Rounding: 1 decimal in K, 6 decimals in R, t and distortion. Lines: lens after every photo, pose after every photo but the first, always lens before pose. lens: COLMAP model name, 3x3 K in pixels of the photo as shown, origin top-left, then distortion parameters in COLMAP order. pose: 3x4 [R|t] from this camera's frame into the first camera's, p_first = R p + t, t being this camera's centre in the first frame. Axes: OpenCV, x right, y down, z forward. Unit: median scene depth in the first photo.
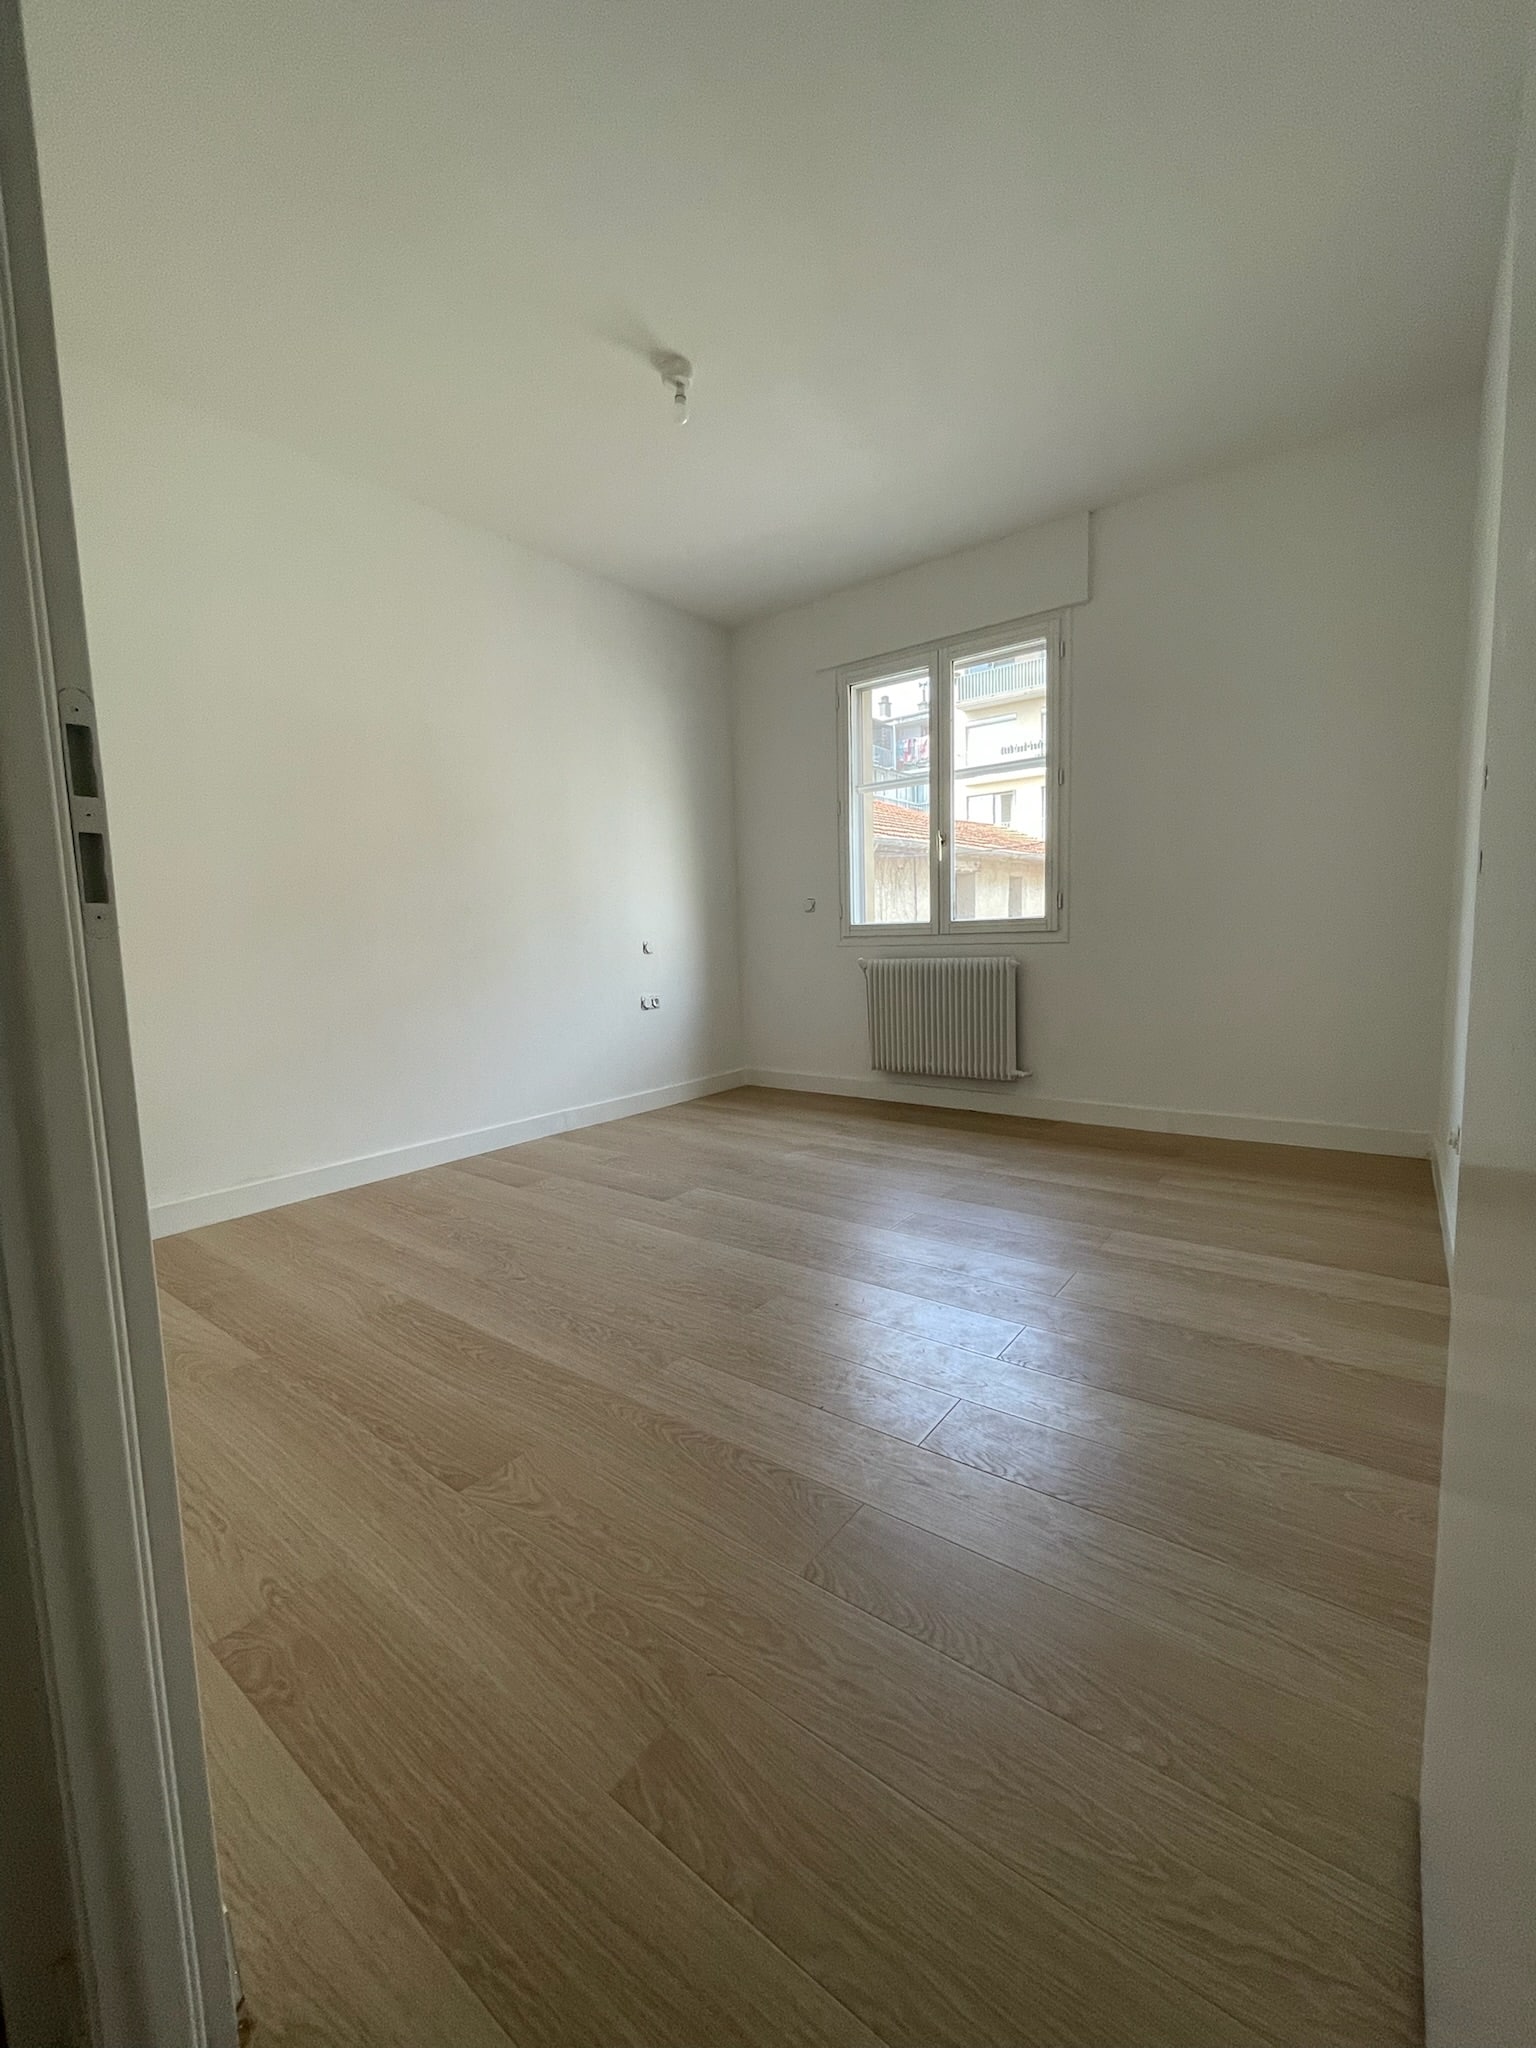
lens RADIAL K [[830.5, 0, 764.1], [0, 830.5, 1021.5], [0, 0, 1]] dist [0.002703, 0.000255]
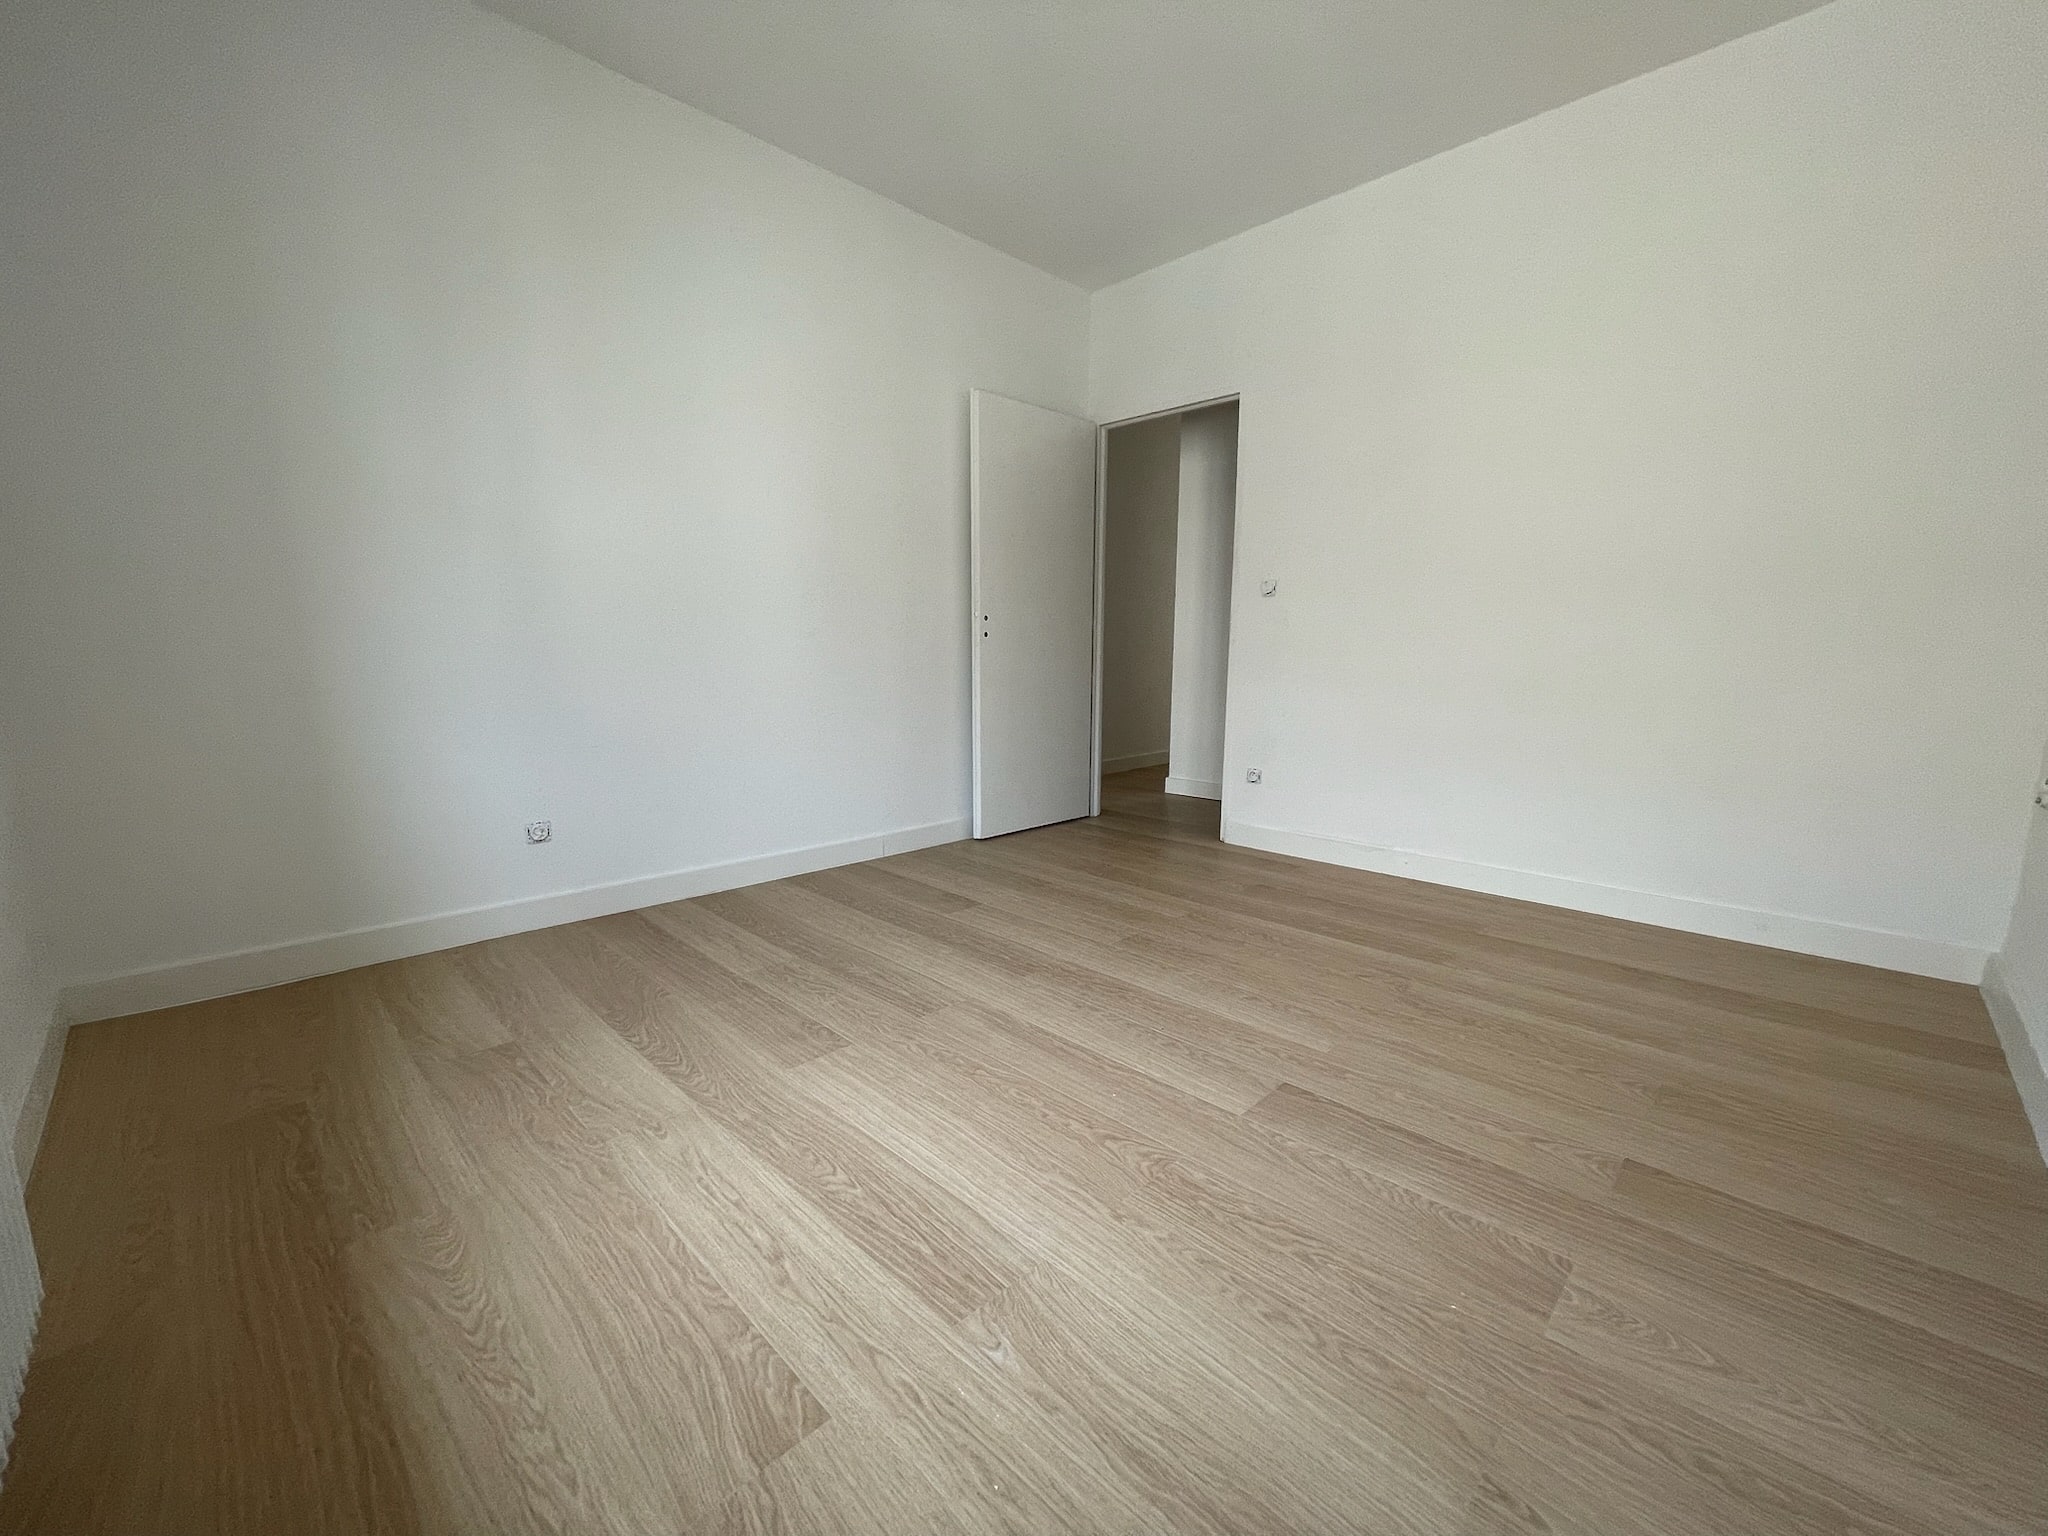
lens RADIAL K [[830.5, 0, 1027.2], [0, 830.5, 771.3], [0, 0, 1]] dist [0.002703, 0.000255]
pose [[-0.991435, 0.006454, 0.130439, -0.023992], [0.039425, 0.966972, 0.251815, -0.252424], [-0.124505, 0.254801, -0.958945, 2.366533]]
